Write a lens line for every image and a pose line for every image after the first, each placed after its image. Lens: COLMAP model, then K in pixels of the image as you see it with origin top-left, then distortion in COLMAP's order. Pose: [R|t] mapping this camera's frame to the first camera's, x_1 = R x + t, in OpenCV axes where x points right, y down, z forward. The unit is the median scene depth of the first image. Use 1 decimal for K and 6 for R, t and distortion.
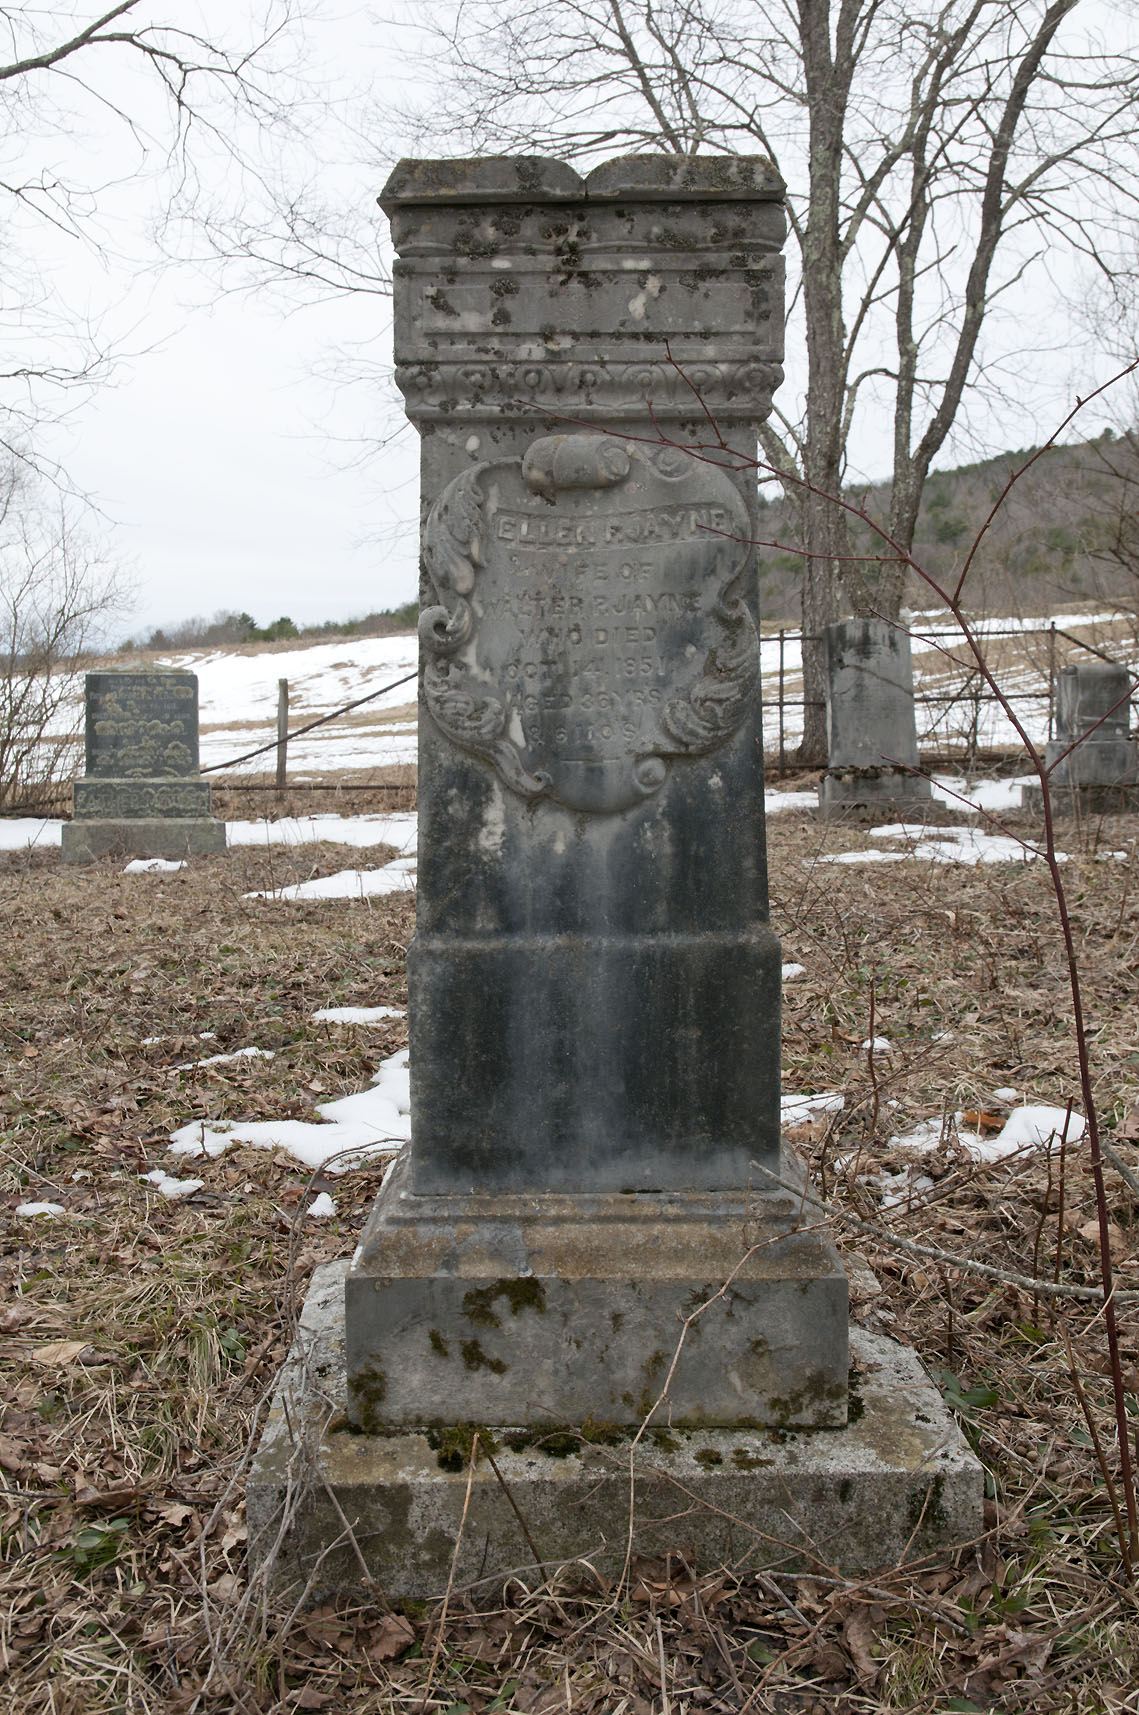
lens RADIAL K [[1640.4, 0, 569.5], [0, 1640.4, 857.5], [0, 0, 1]] dist [-0.001179, 0.000035]
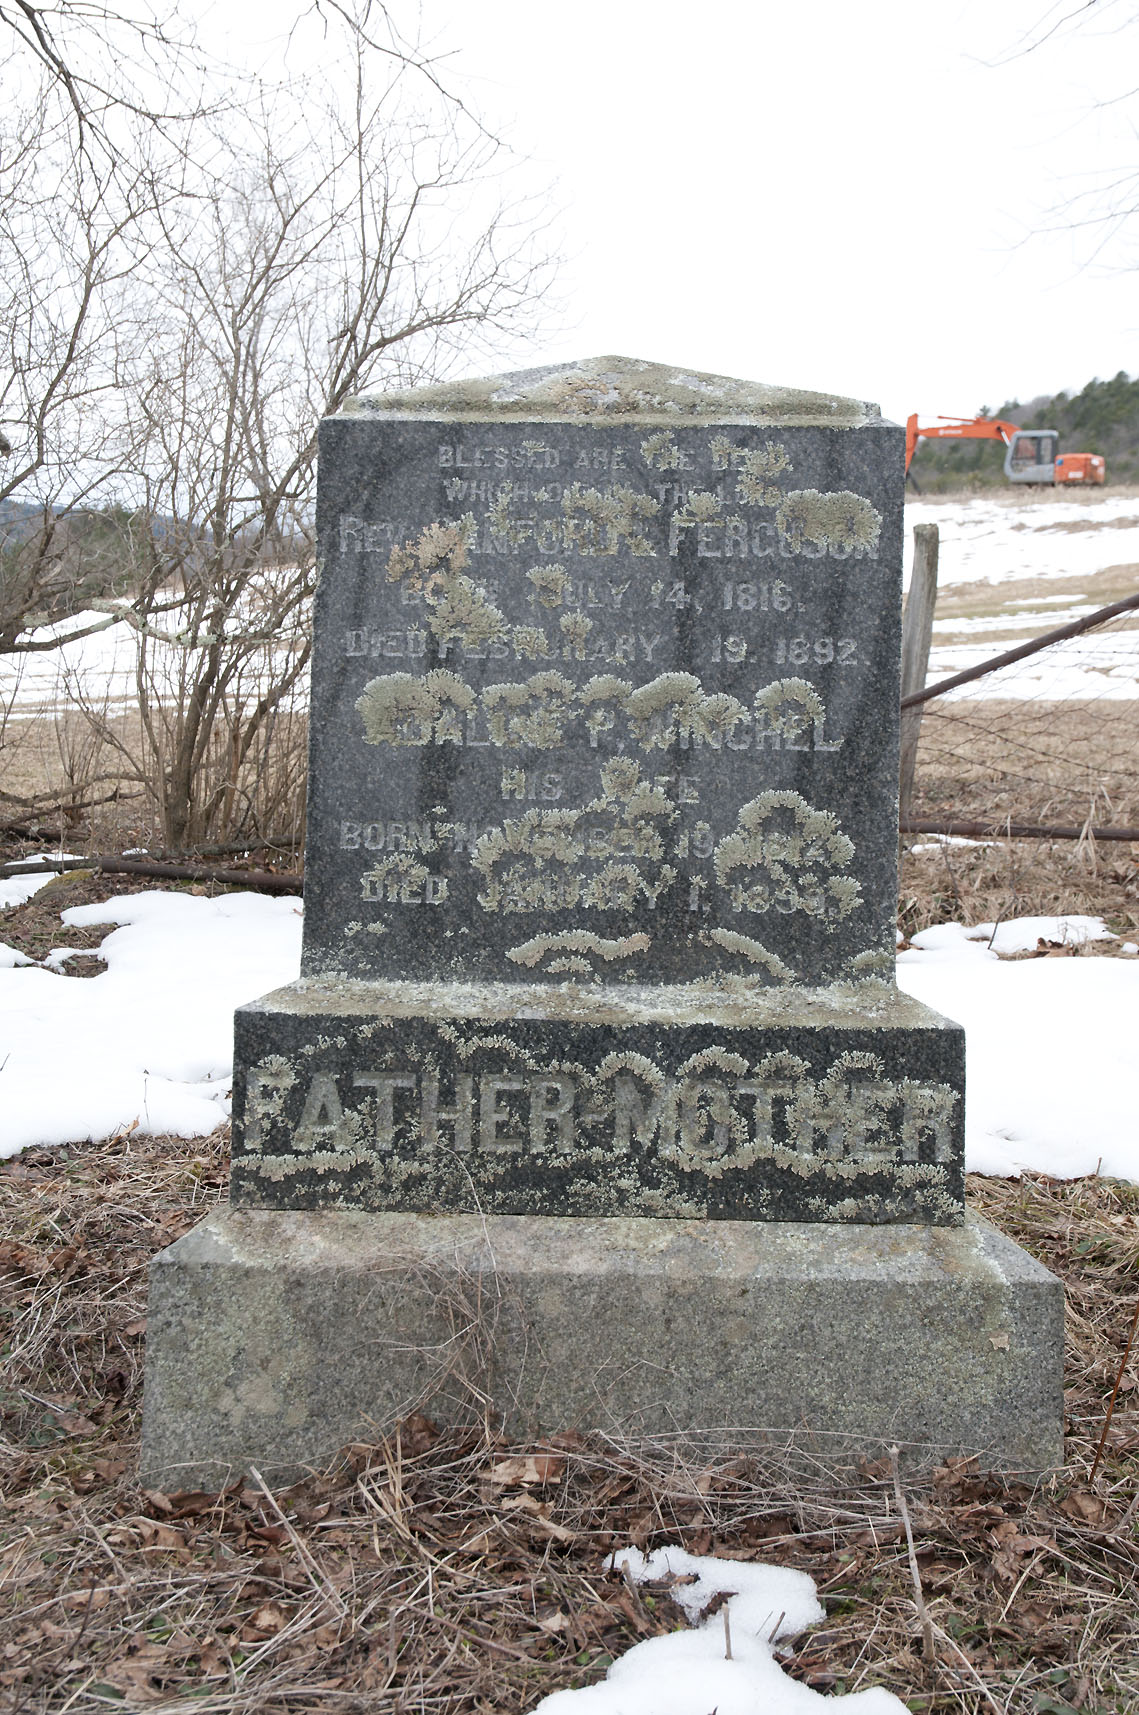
lens RADIAL K [[1897.5, 0, 569.5], [0, 1897.5, 857.5], [0, 0, 1]] dist [-0.001110, -0.000497]
pose [[0.973957, 0.046879, -0.221832, -0.217178], [-0.037212, 0.998175, 0.047559, -0.073064], [0.223657, -0.038065, 0.973924, 0.793861]]
